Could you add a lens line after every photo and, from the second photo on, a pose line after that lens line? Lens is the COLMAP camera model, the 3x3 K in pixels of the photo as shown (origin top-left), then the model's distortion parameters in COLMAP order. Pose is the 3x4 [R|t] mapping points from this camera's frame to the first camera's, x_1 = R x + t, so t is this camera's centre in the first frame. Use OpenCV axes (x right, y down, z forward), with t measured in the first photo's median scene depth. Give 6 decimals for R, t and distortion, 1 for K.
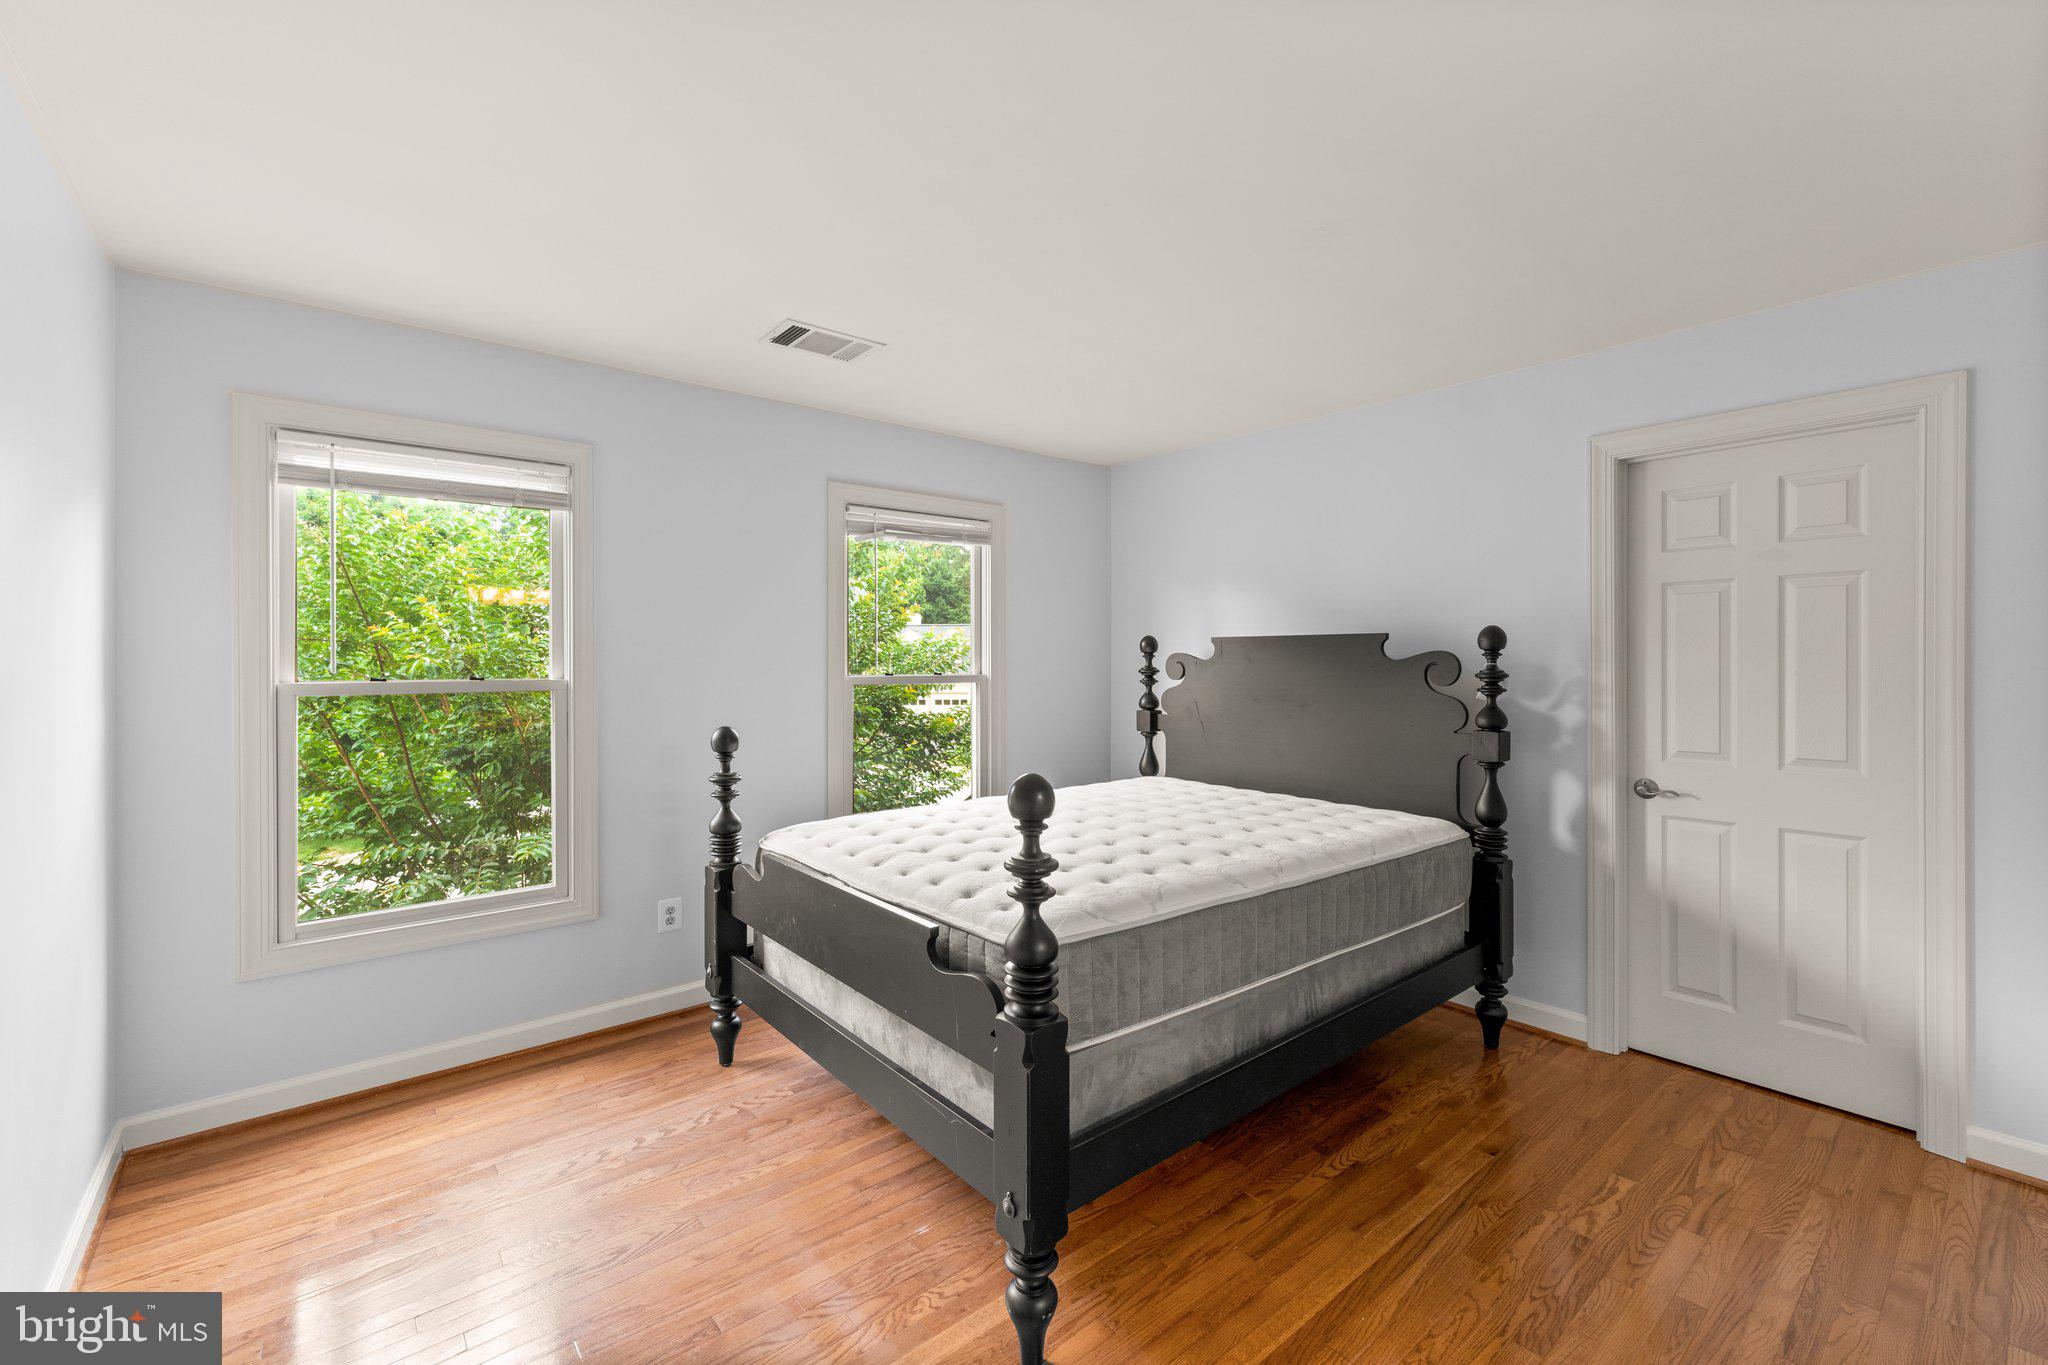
lens RADIAL K [[862.9, 0, 1020.6], [0, 862.9, 676.1], [0, 0, 1]] dist [0.005863, -0.000911]
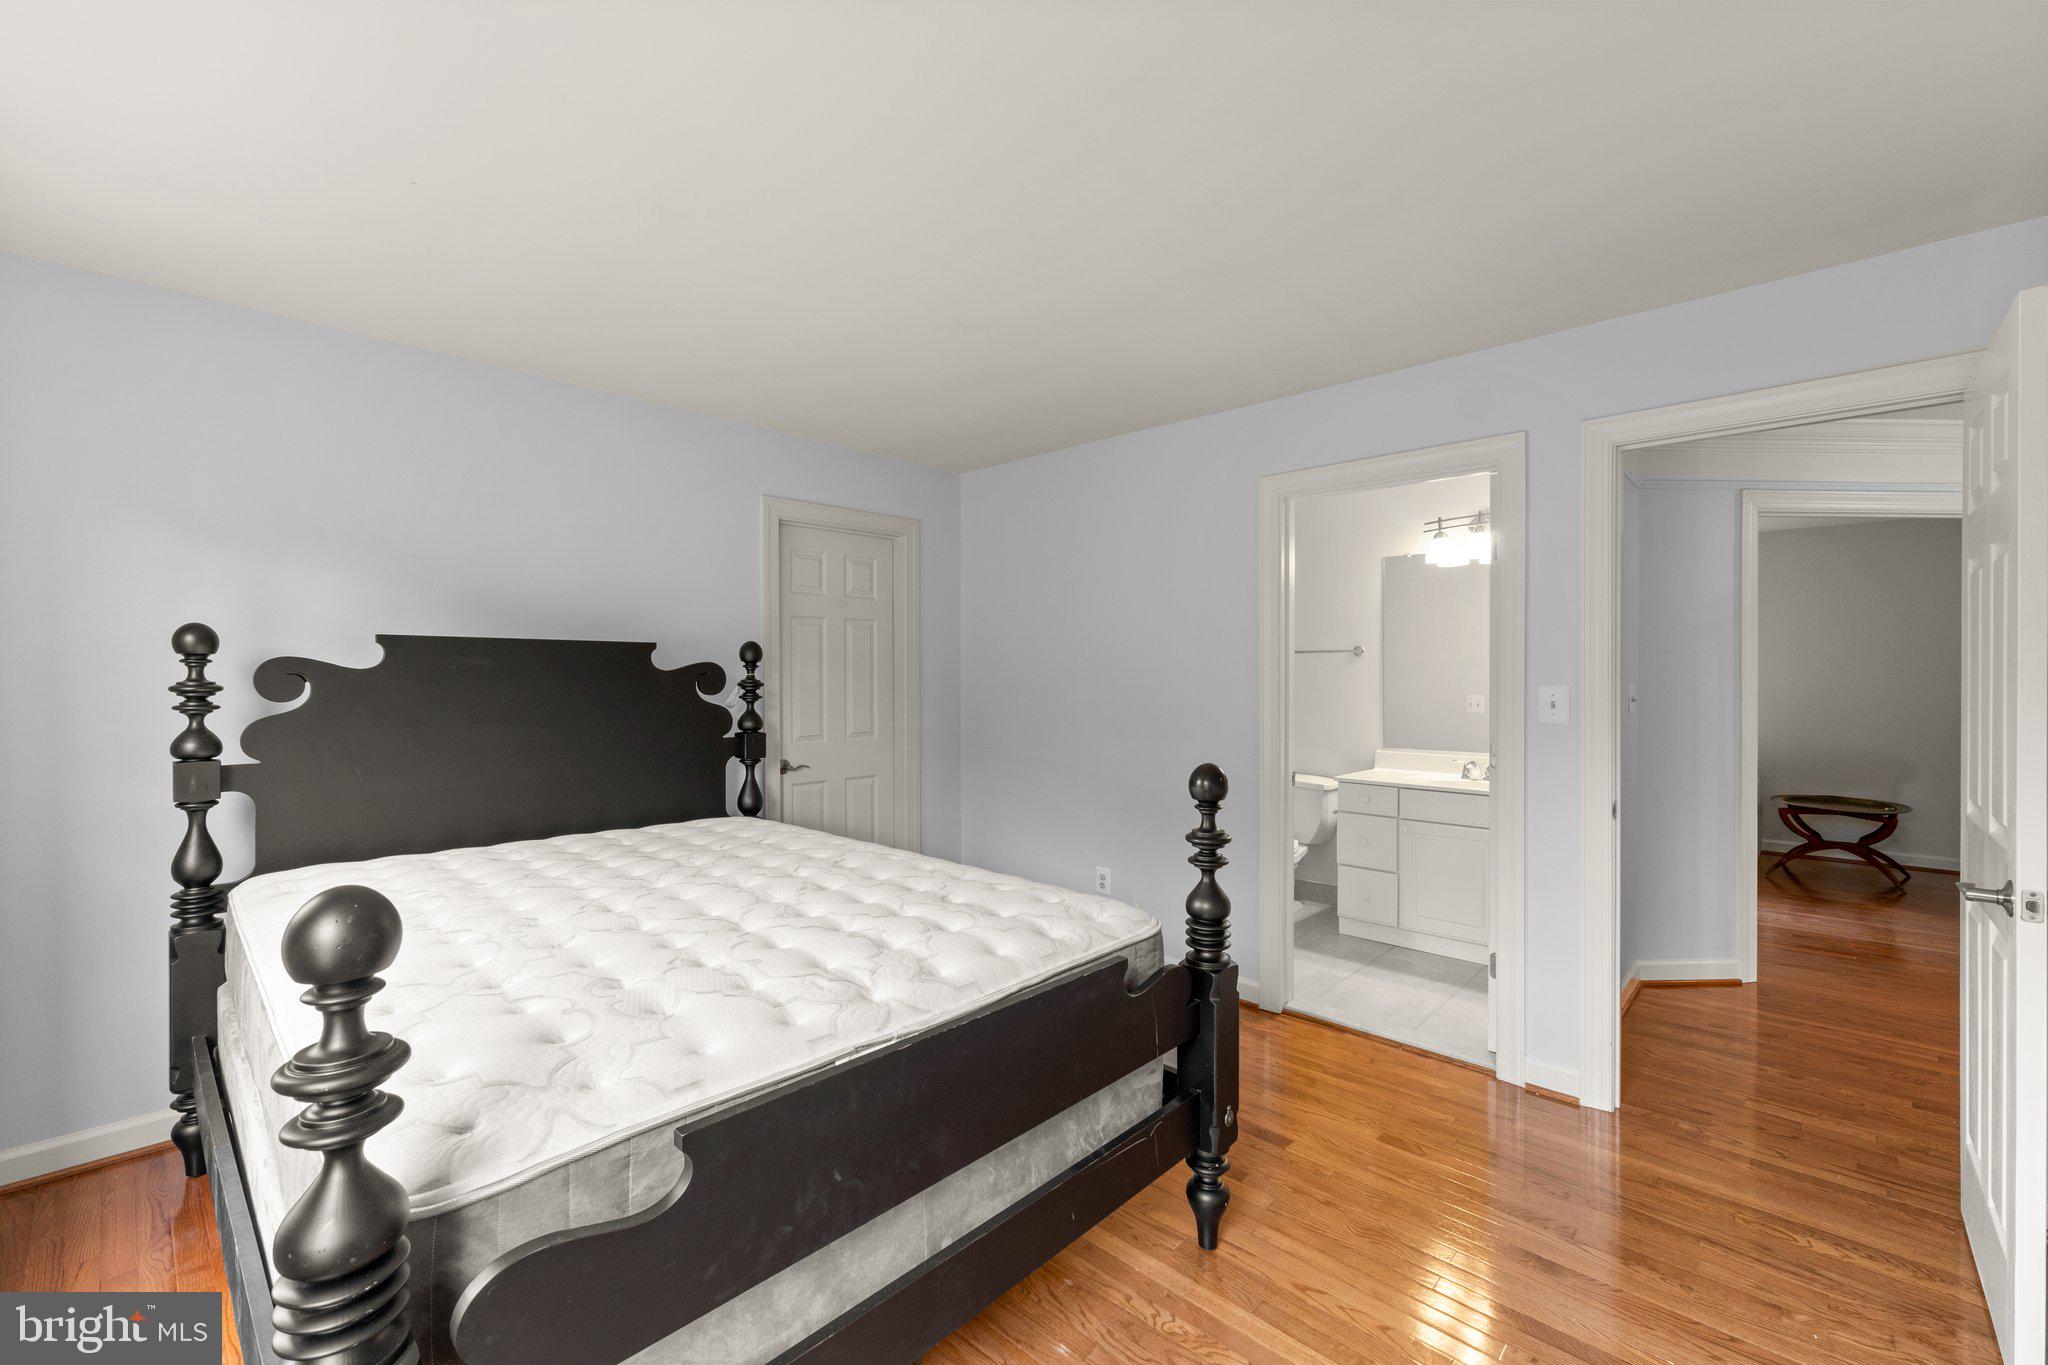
lens RADIAL K [[862.9, 0, 1029.4], [0, 862.9, 677.0], [0, 0, 1]] dist [0.005863, -0.000911]
pose [[-0.139452, -0.005618, 0.990213, -0.616117], [0.013357, 0.999882, 0.007554, -0.013807], [-0.990139, 0.014280, -0.139360, 0.747540]]
